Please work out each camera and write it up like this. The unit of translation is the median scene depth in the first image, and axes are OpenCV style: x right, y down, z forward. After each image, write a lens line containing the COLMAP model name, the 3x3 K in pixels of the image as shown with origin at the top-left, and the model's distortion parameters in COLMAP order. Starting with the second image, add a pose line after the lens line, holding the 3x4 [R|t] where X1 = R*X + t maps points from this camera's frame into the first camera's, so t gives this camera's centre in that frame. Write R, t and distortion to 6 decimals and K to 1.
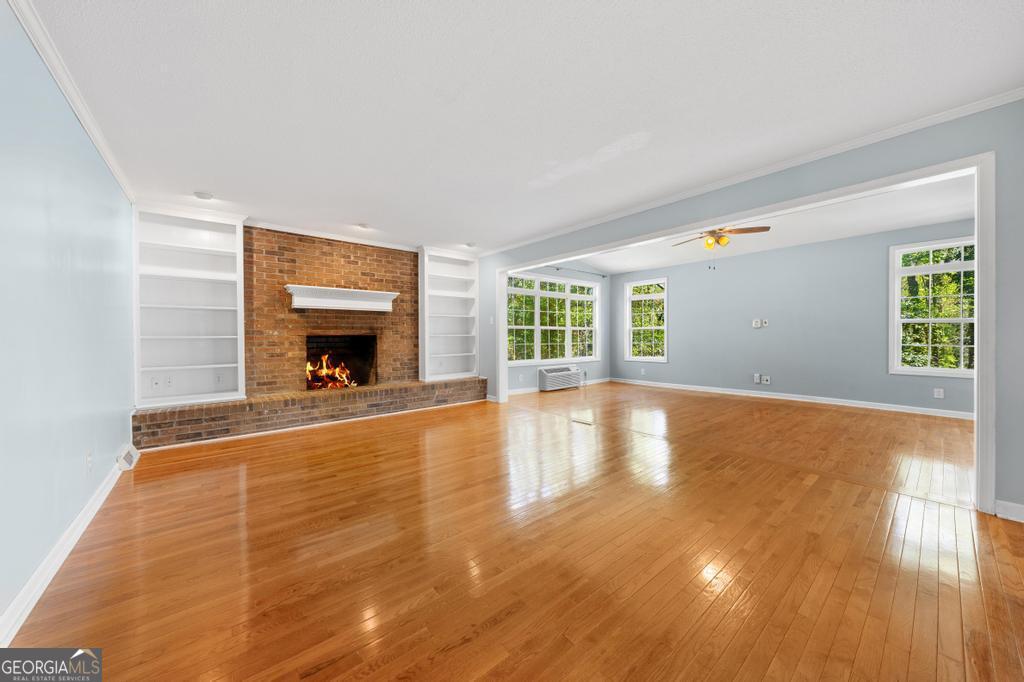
lens RADIAL K [[370.5, 0, 522.9], [0, 370.5, 340.6], [0, 0, 1]] dist [0.000035, 0.000472]
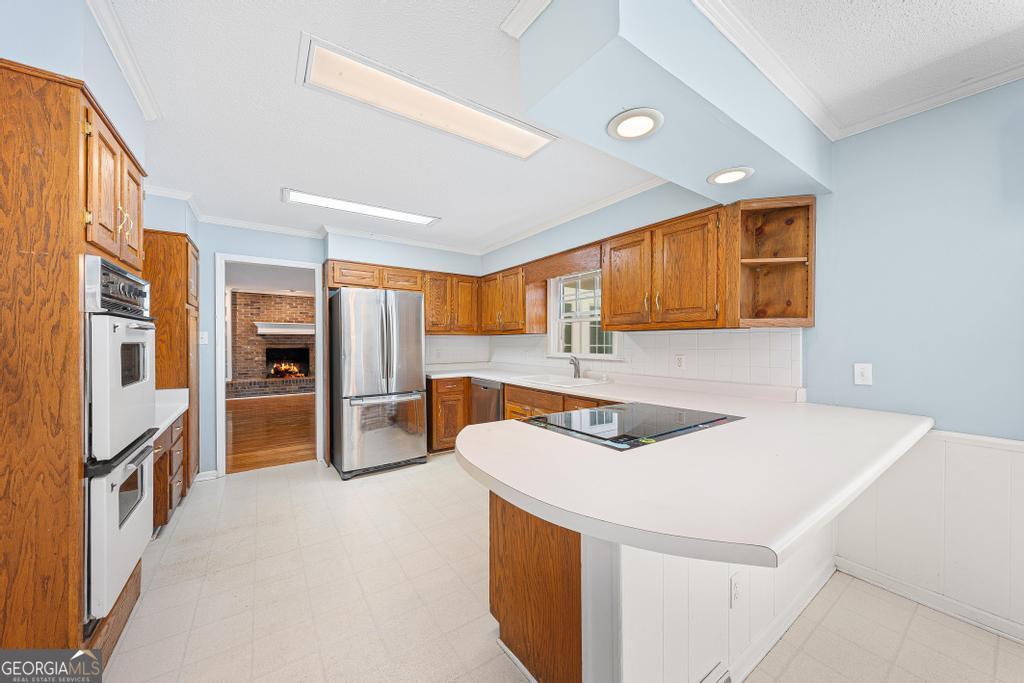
lens RADIAL K [[370.5, 0, 521.9], [0, 370.5, 348.5], [0, 0, 1]] dist [0.000035, 0.000472]
pose [[0.992974, 0.012343, -0.117688, 0.783231], [-0.011764, 0.999915, 0.005617, -0.034220], [0.117747, -0.004193, 0.993035, -0.592910]]
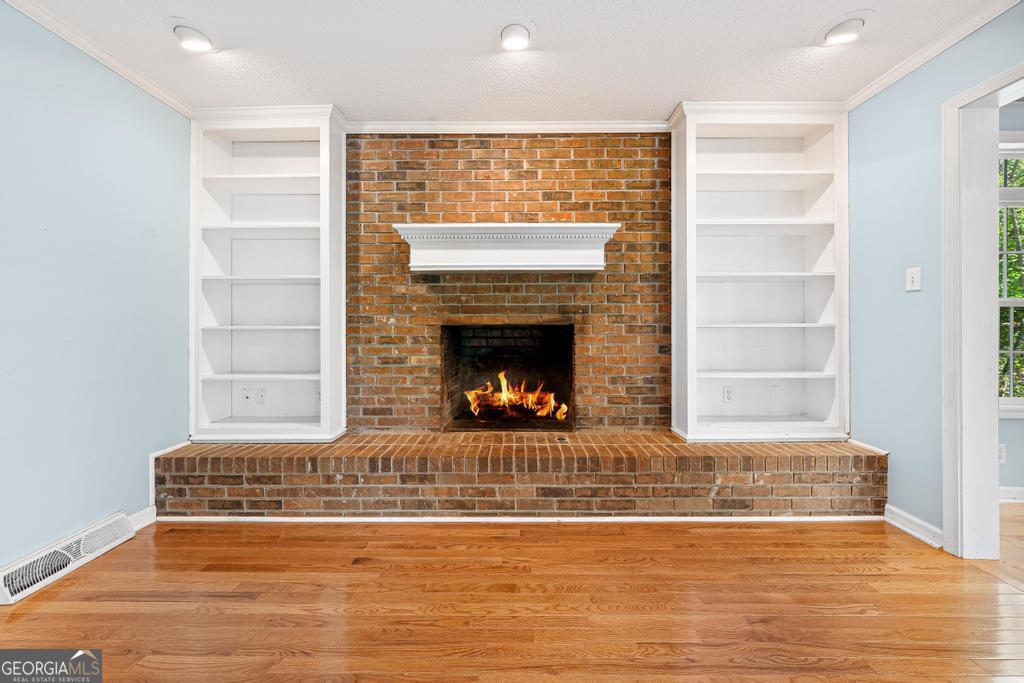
lens RADIAL K [[370.5, 0, 508.8], [0, 370.5, 327.1], [0, 0, 1]] dist [0.000035, 0.000472]
pose [[0.744601, -0.000664, -0.667510, -0.144493], [-0.010747, 0.999858, -0.012983, -0.004680], [0.667423, 0.016841, 0.744488, 0.593099]]
